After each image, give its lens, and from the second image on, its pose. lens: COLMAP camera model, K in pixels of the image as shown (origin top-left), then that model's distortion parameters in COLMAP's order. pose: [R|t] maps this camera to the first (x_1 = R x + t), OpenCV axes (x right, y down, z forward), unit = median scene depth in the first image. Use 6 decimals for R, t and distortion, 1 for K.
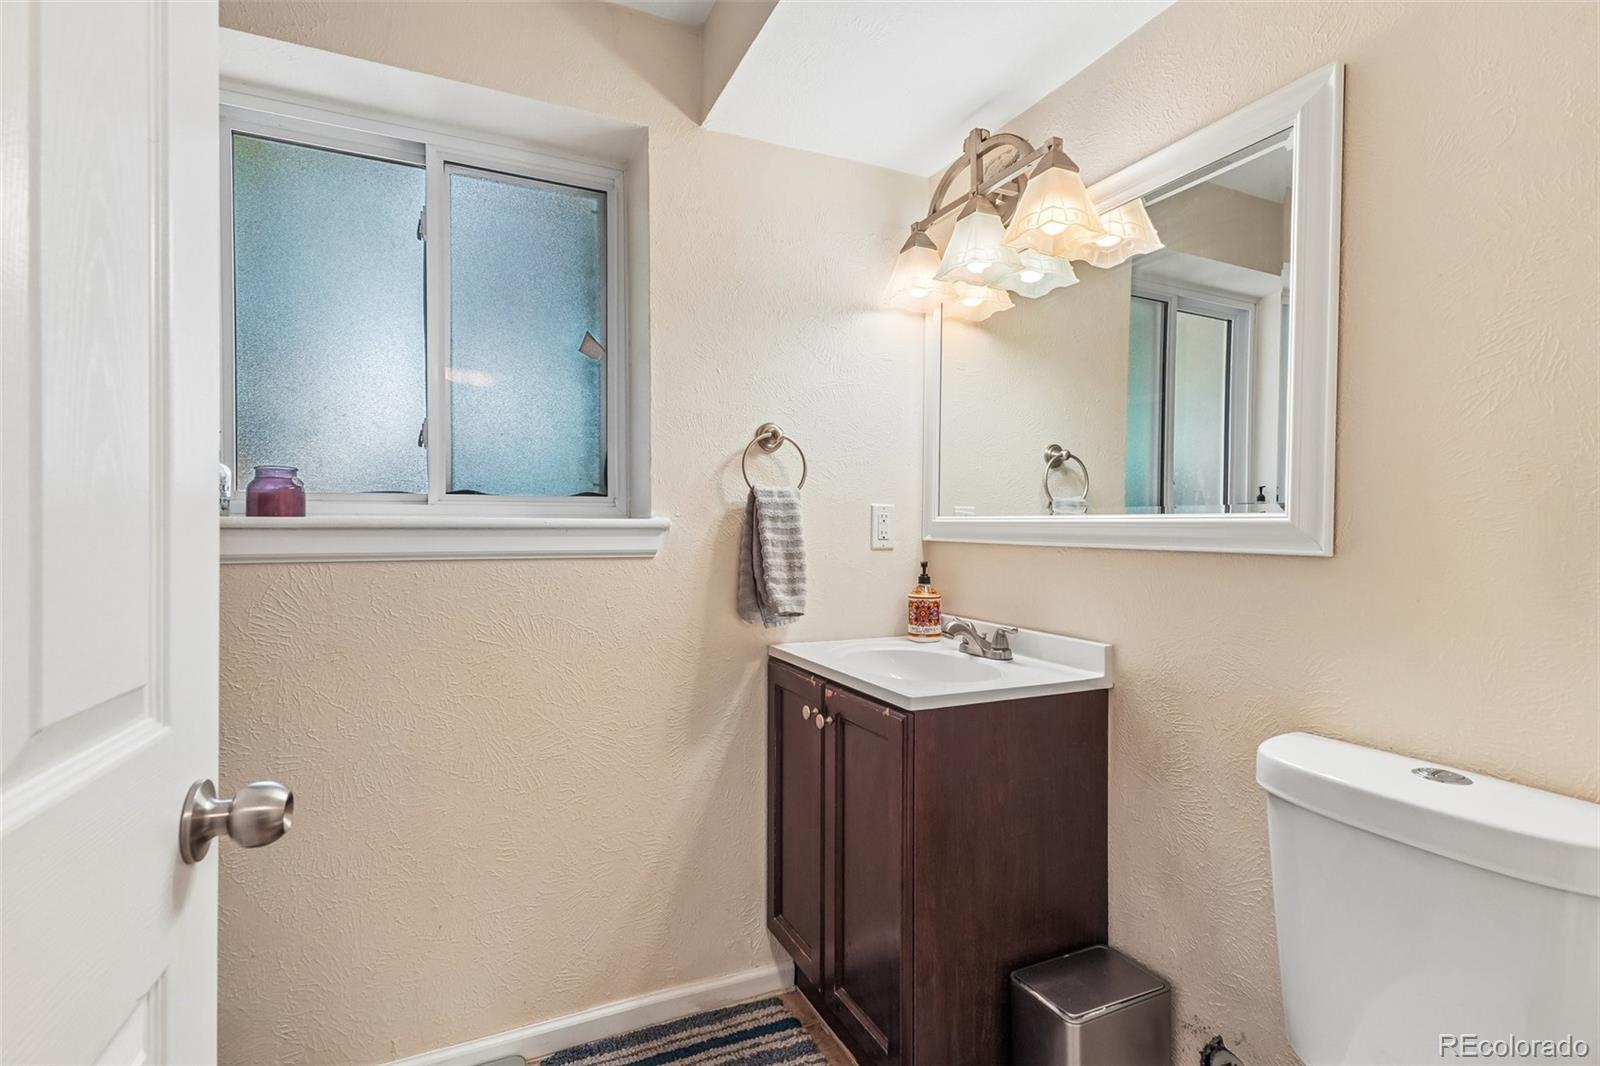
lens RADIAL K [[772.5, 0, 801.7], [0, 772.5, 531.4], [0, 0, 1]] dist [0.016733, -0.002021]
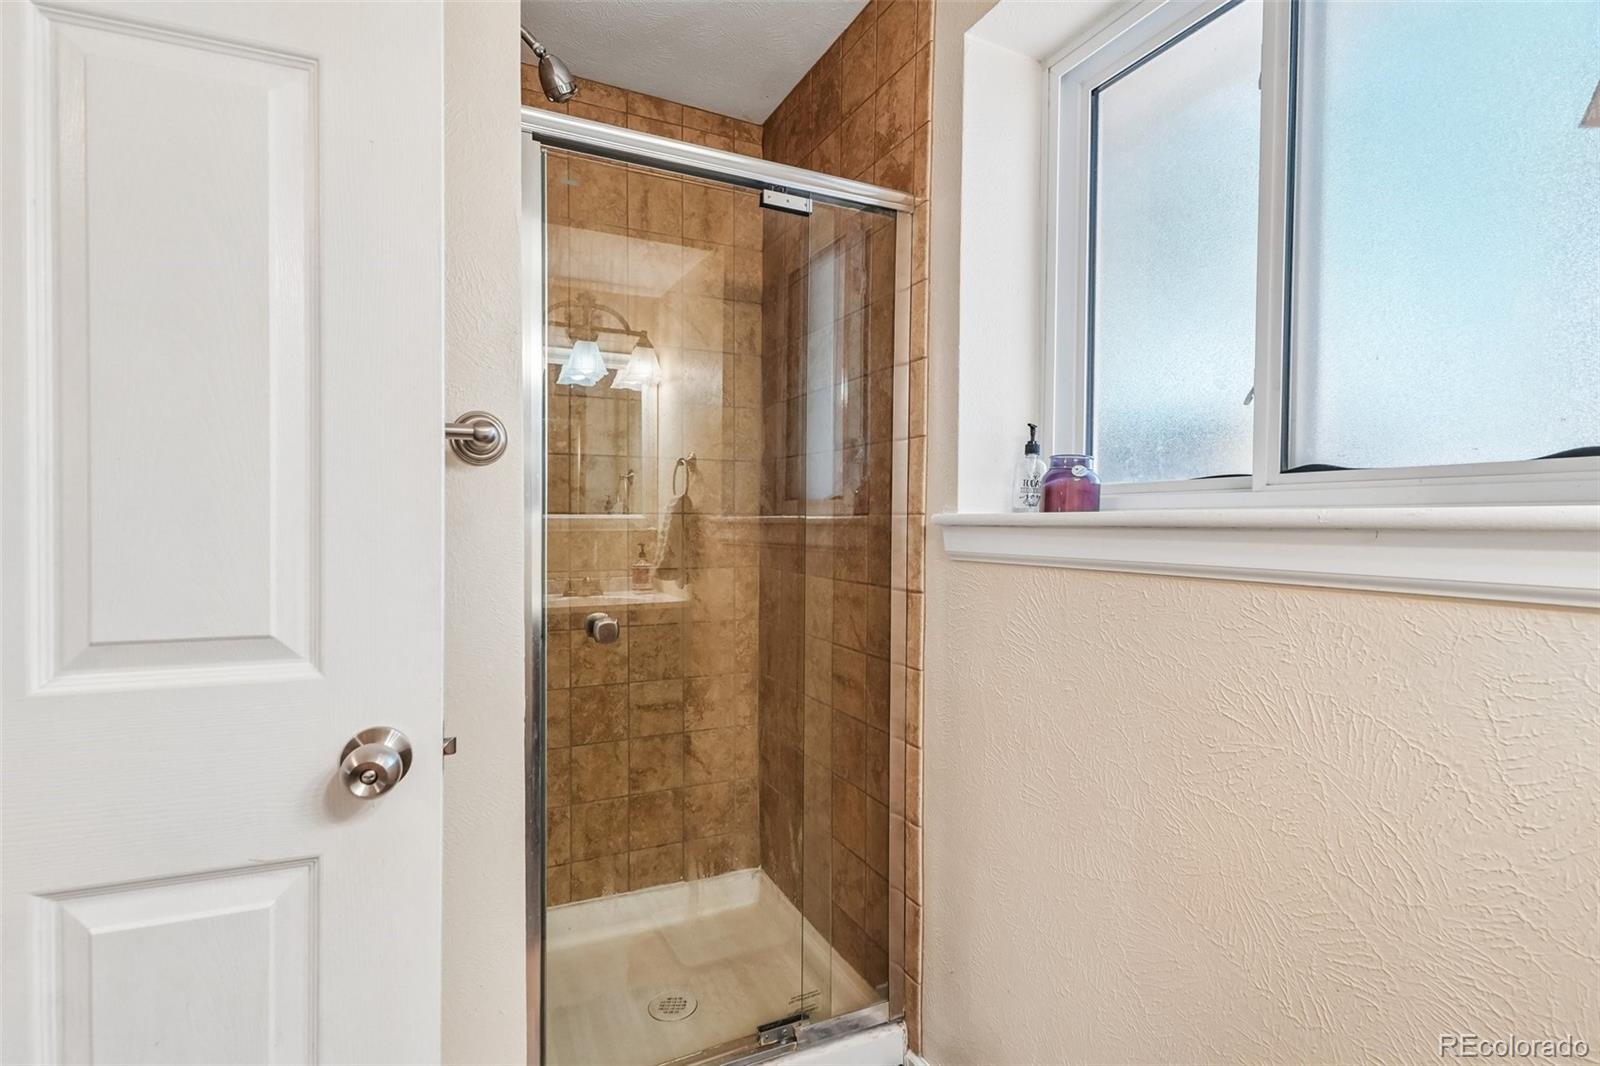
lens RADIAL K [[772.5, 0, 799.5], [0, 772.5, 534.5], [0, 0, 1]] dist [0.016733, -0.002021]
pose [[0.021269, 0.017532, -0.999620, 0.152990], [-0.016193, 0.999721, 0.017189, -0.003262], [0.999643, 0.015821, 0.021547, 0.574755]]
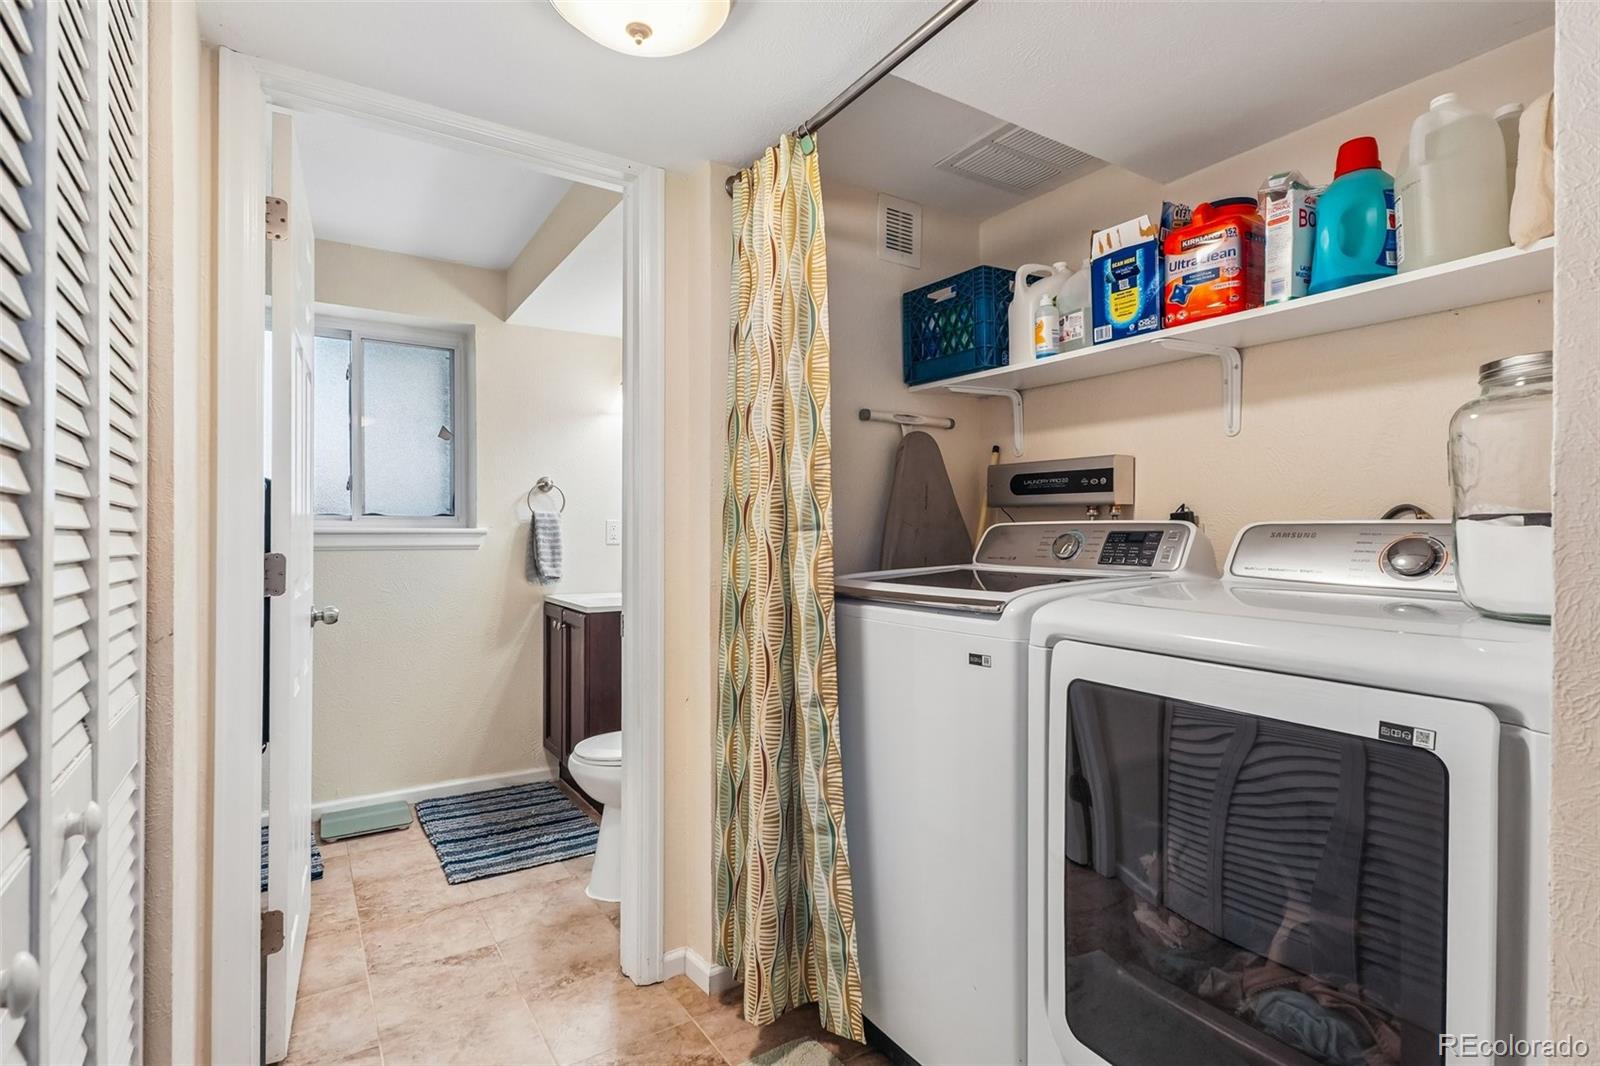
lens RADIAL K [[772.5, 0, 796.6], [0, 772.5, 529.7], [0, 0, 1]] dist [0.016733, -0.002021]
pose [[0.991305, -0.001290, 0.131580, 0.332530], [0.002384, 0.999964, -0.008162, 0.004337], [-0.131565, 0.008405, 0.991272, -0.989798]]
